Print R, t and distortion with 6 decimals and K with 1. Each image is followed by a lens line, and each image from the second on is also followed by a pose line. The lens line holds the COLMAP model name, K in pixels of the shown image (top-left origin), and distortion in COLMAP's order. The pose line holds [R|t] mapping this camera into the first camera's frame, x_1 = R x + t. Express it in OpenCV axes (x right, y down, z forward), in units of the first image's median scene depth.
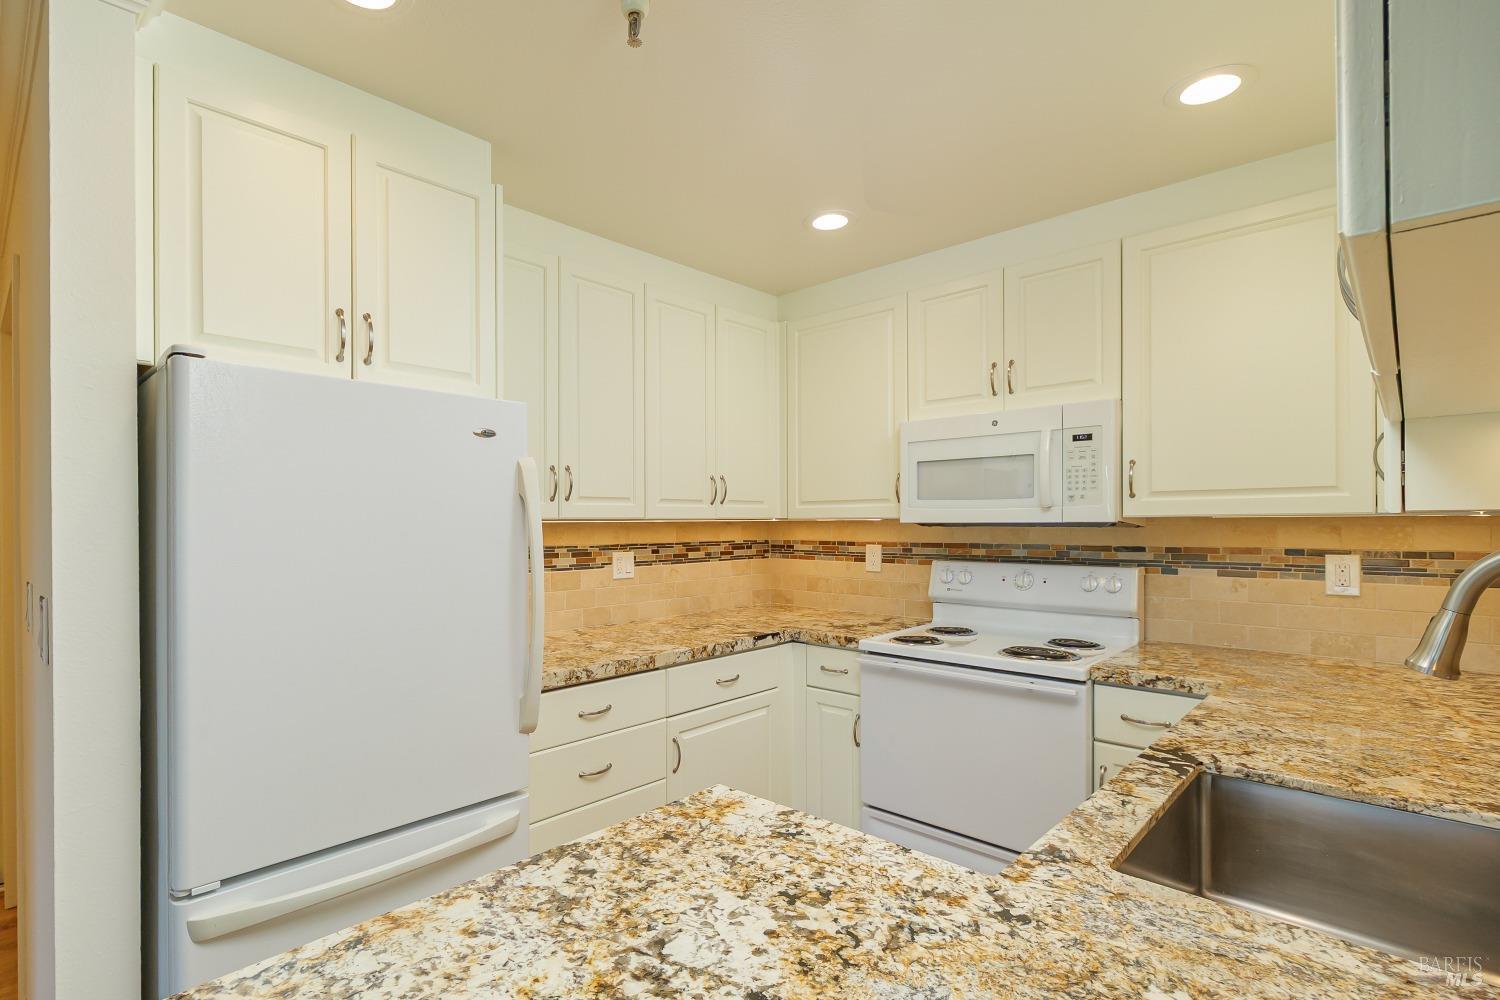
lens RADIAL K [[732.2, 0, 682.0], [0, 732.2, 523.2], [0, 0, 1]] dist [0.005128, 0.000891]
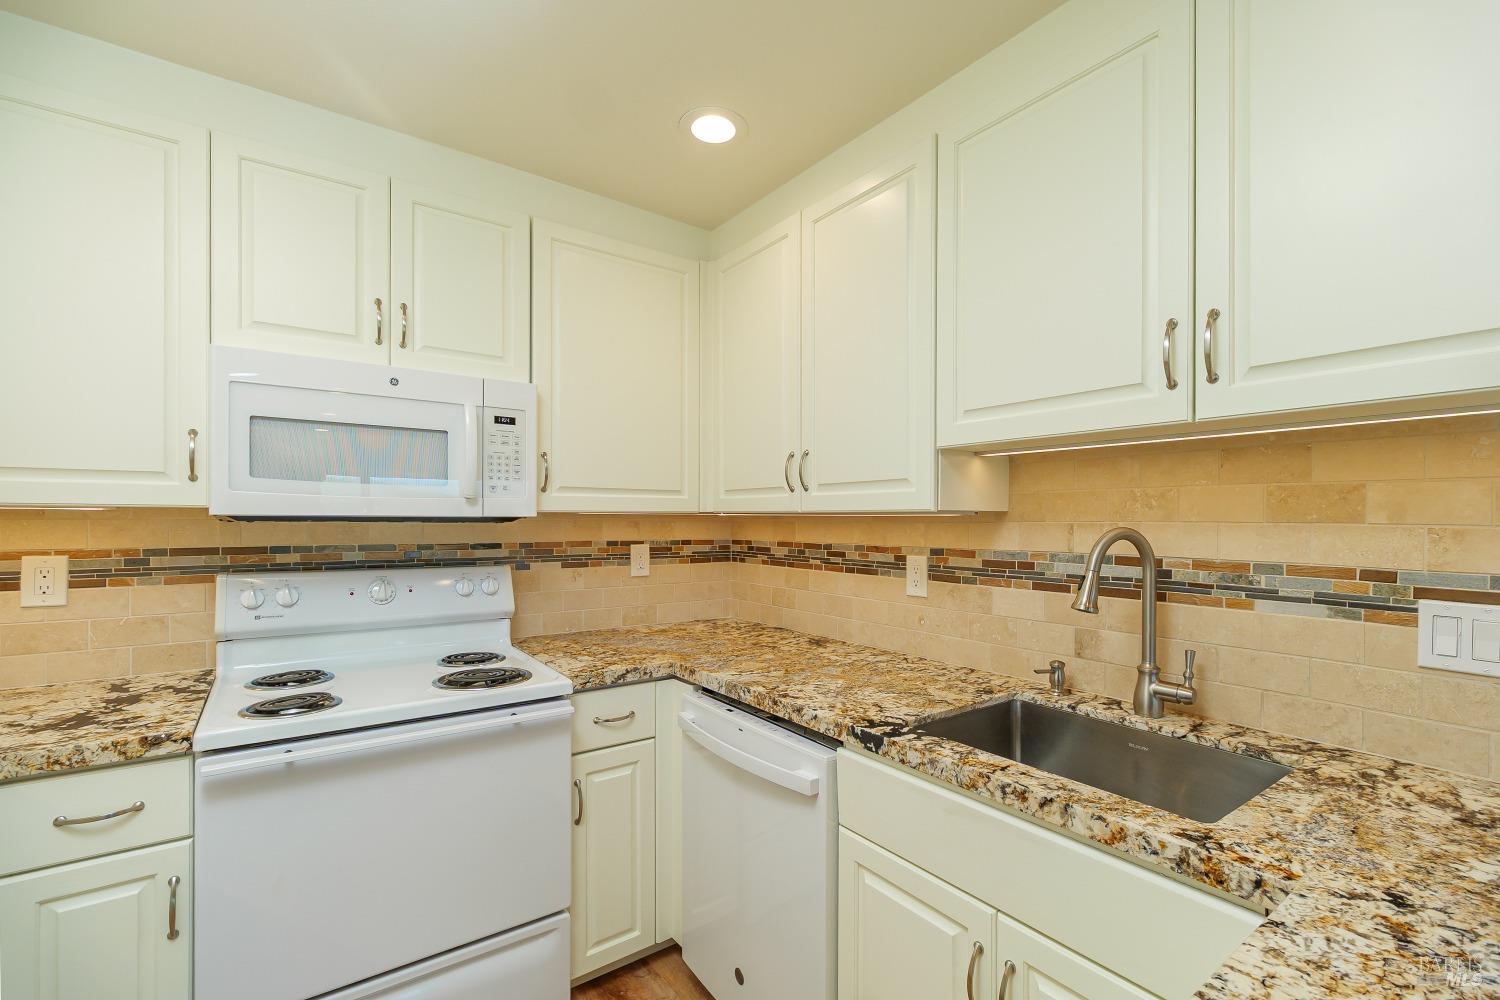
lens RADIAL K [[661.7, 0, 754.1], [0, 661.7, 519.4], [0, 0, 1]] dist [0.000375, -0.000333]
pose [[0.140623, 0.007602, 0.990034, -0.195041], [-0.003613, 0.999968, -0.007166, 0.006451], [-0.990057, -0.002569, 0.140646, 0.586018]]
